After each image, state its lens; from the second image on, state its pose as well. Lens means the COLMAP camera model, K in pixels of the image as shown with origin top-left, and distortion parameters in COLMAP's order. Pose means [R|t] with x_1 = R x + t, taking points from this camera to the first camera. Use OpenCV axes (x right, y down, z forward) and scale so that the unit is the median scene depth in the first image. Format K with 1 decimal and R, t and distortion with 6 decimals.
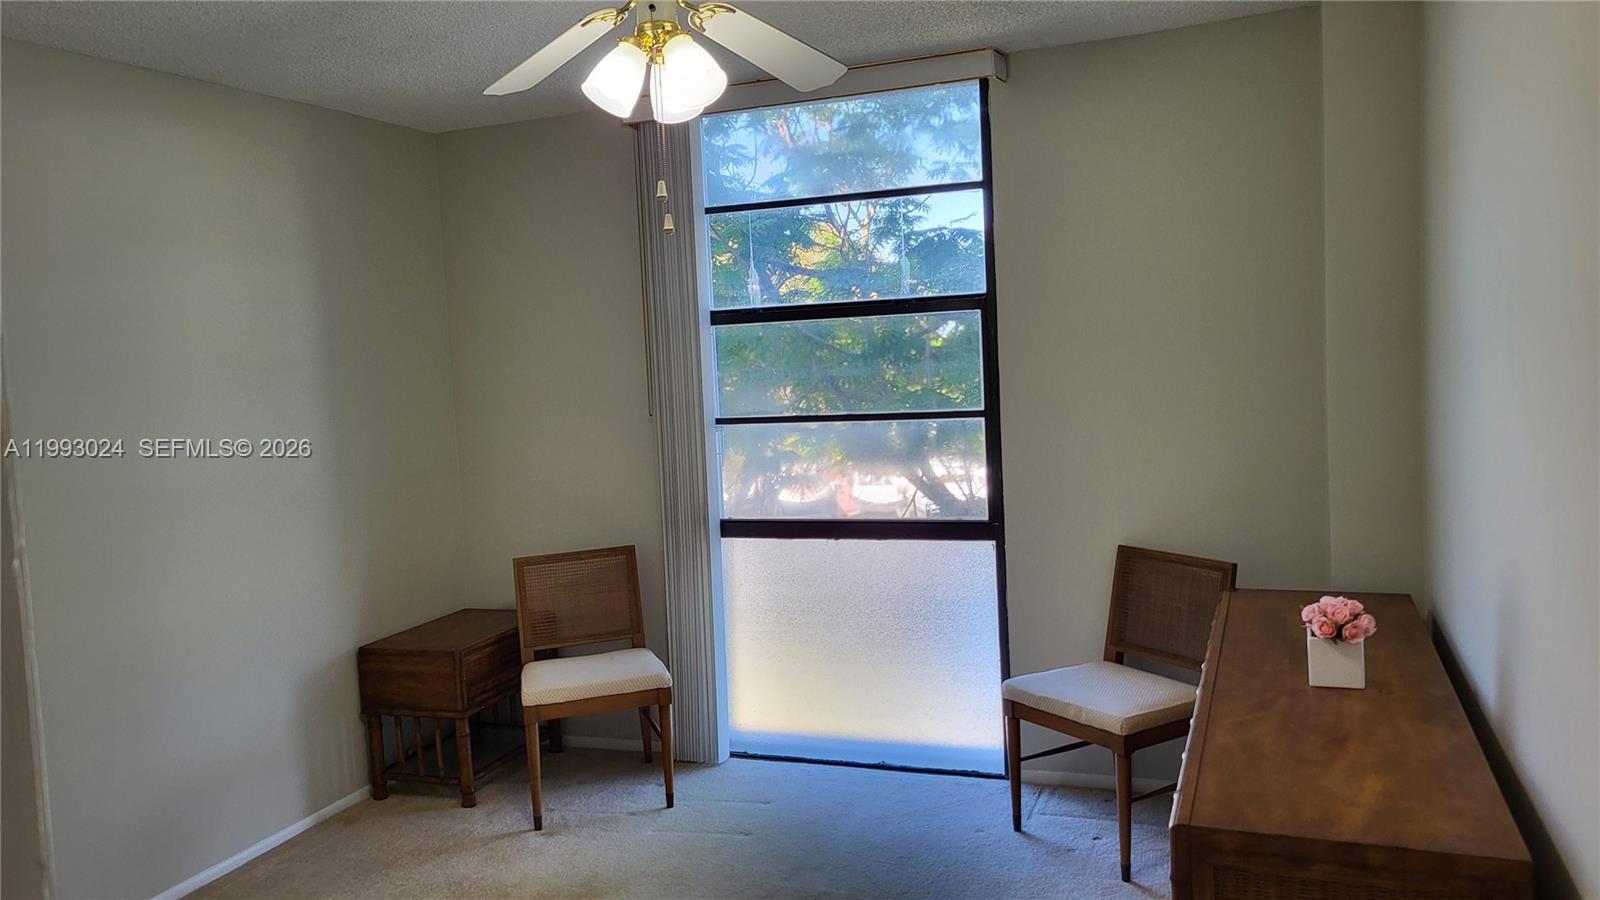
lens RADIAL K [[1202.3, 0, 803.0], [0, 1202.3, 445.2], [0, 0, 1]] dist [0.056448, -0.037468]
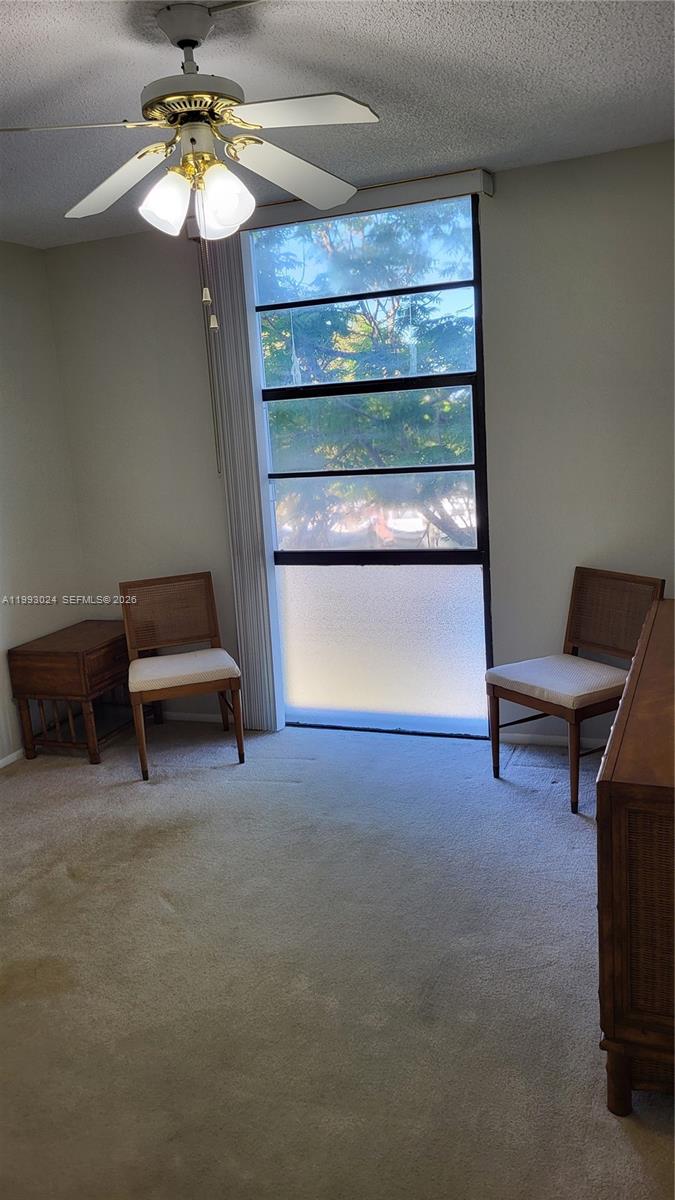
lens RADIAL K [[901.8, 0, 337.0], [0, 901.8, 604.2], [0, 0, 1]] dist [0.056448, -0.037468]
pose [[0.999732, -0.013912, -0.018483, 0.018472], [0.016155, 0.991722, 0.127383, -0.006238], [0.016558, -0.127647, 0.991681, 0.013192]]
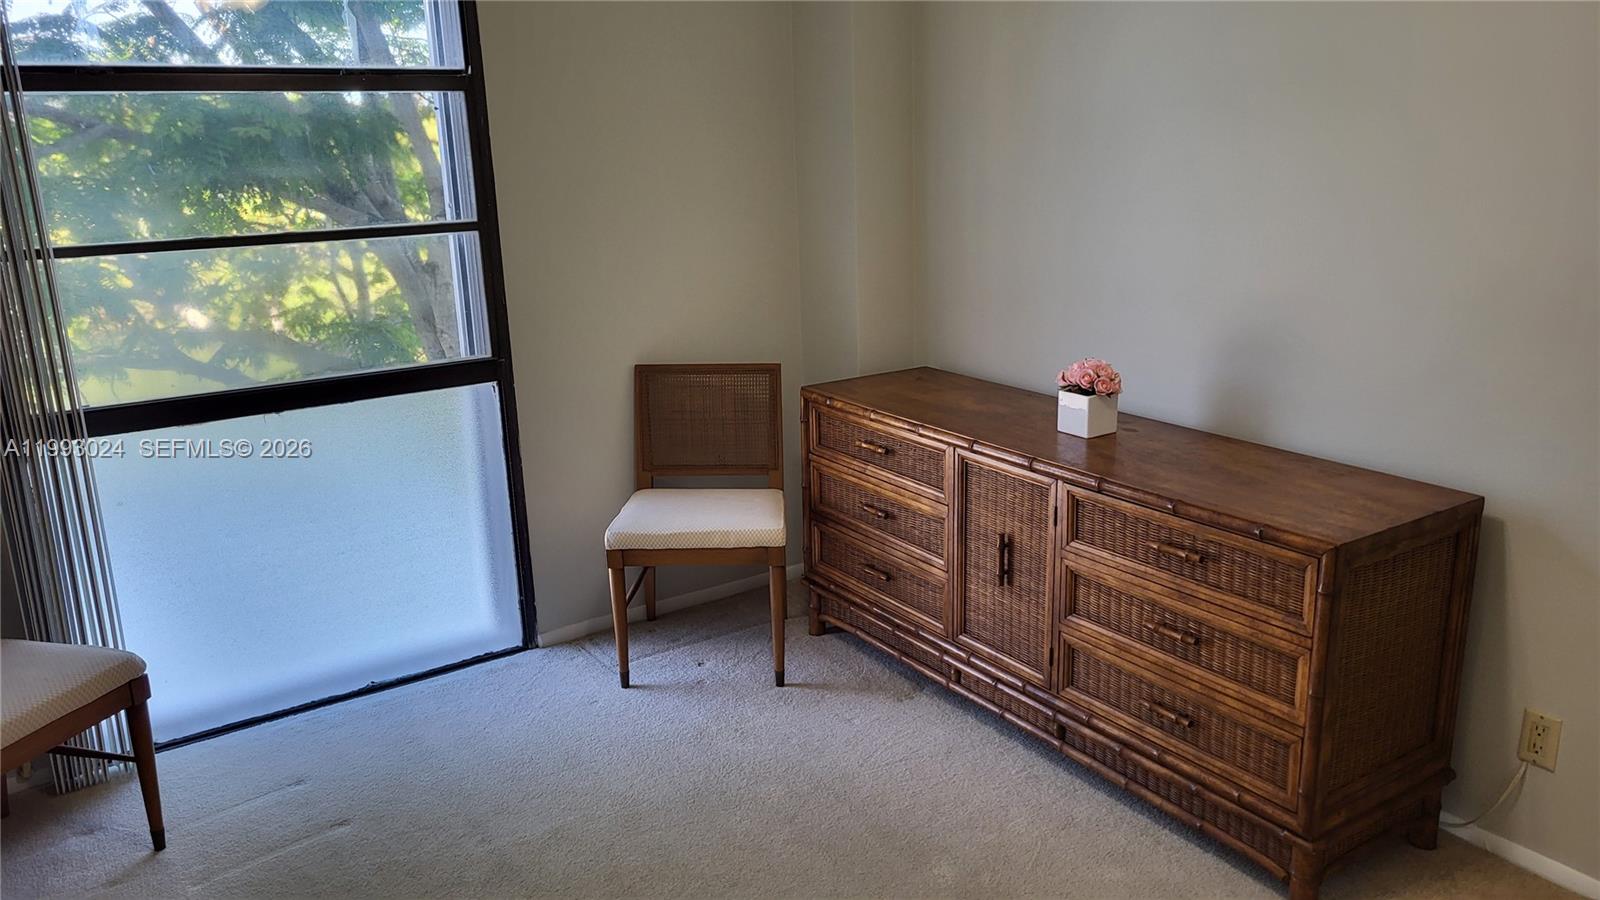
lens RADIAL K [[1202.3, 0, 804.6], [0, 1202.3, 460.7], [0, 0, 1]] dist [0.056448, -0.037468]
pose [[0.575885, -0.186319, 0.796016, -0.399611], [0.067822, 0.981215, 0.180600, -0.003169], [-0.814713, -0.050017, 0.577704, 0.344267]]
